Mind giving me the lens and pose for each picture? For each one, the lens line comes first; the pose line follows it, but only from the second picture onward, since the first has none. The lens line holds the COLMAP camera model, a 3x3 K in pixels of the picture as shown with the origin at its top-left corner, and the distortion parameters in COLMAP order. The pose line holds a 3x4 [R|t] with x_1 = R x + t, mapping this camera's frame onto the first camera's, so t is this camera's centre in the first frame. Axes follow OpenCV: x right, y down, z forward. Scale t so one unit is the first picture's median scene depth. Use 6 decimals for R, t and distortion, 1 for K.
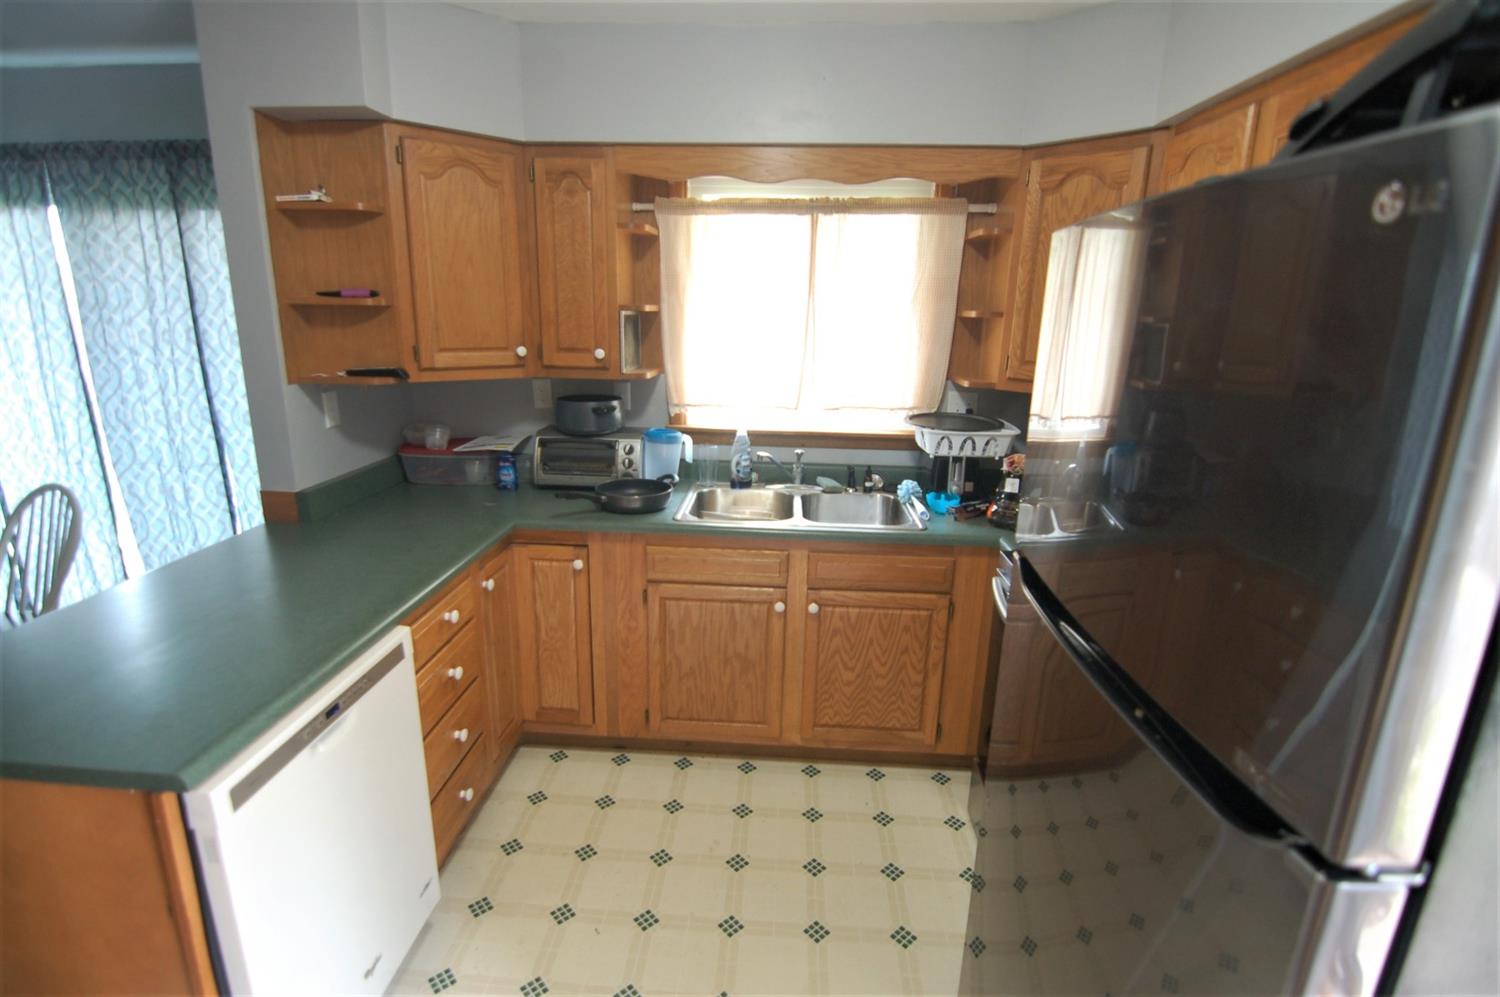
lens RADIAL K [[728.3, 0, 750.0], [0, 728.3, 498.5], [0, 0, 1]] dist [-0.000428, -0.000698]
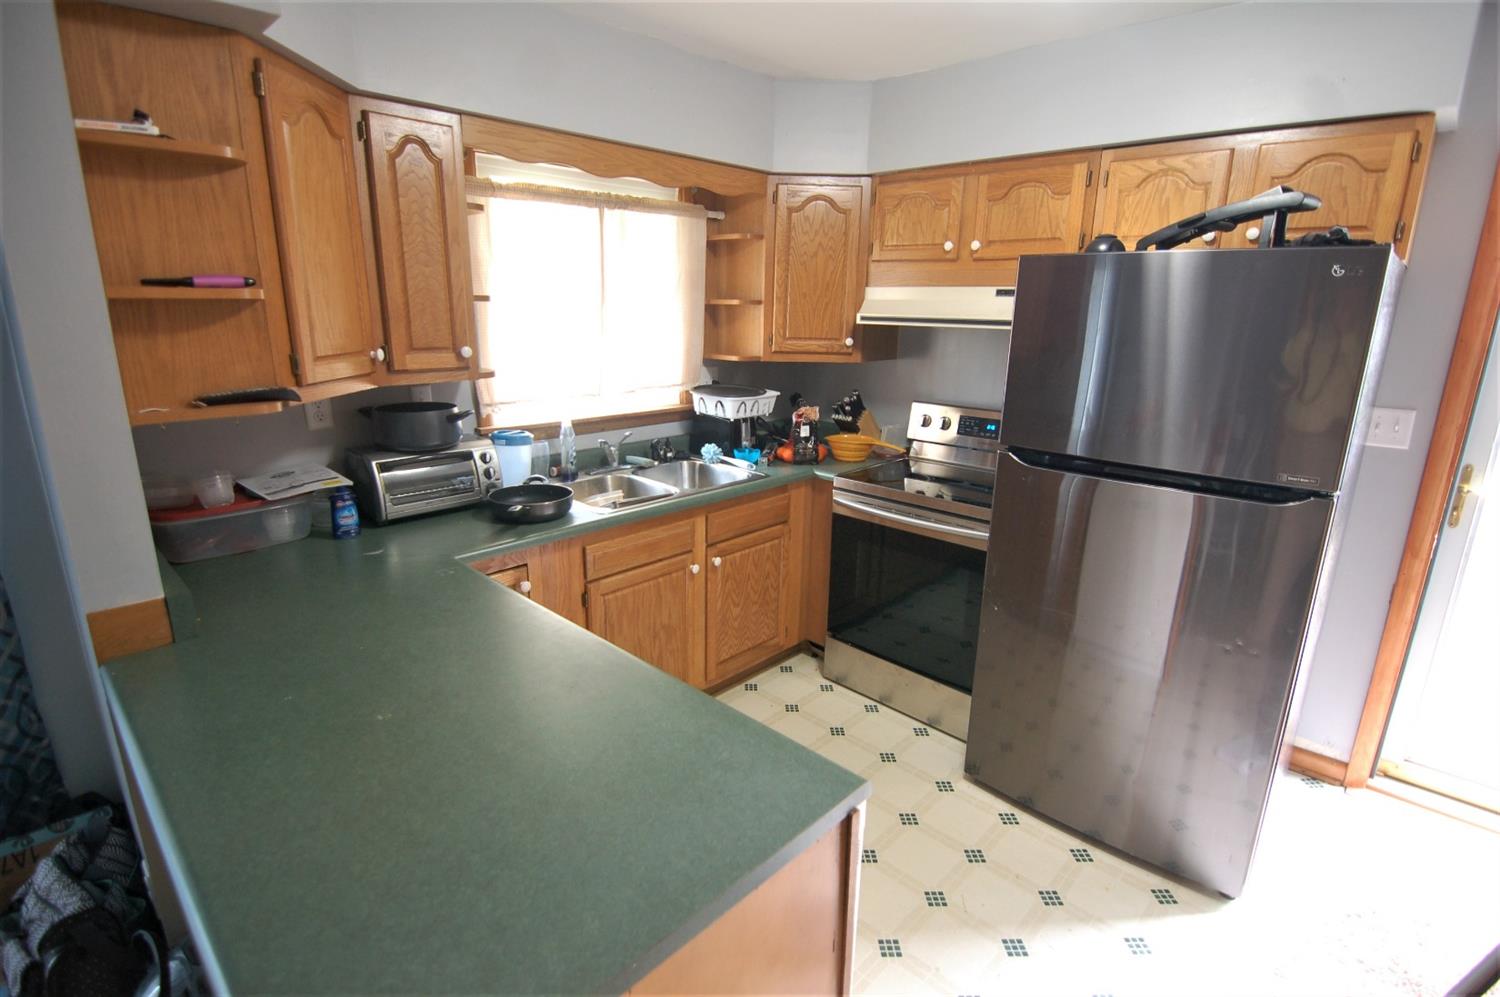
lens RADIAL K [[728.3, 0, 750.0], [0, 728.3, 498.5], [0, 0, 1]] dist [-0.000428, -0.000698]
pose [[0.646885, -0.207933, 0.733692, -0.643067], [0.190910, 0.975629, 0.108177, -0.055300], [-0.738304, 0.070091, 0.670816, 0.170860]]
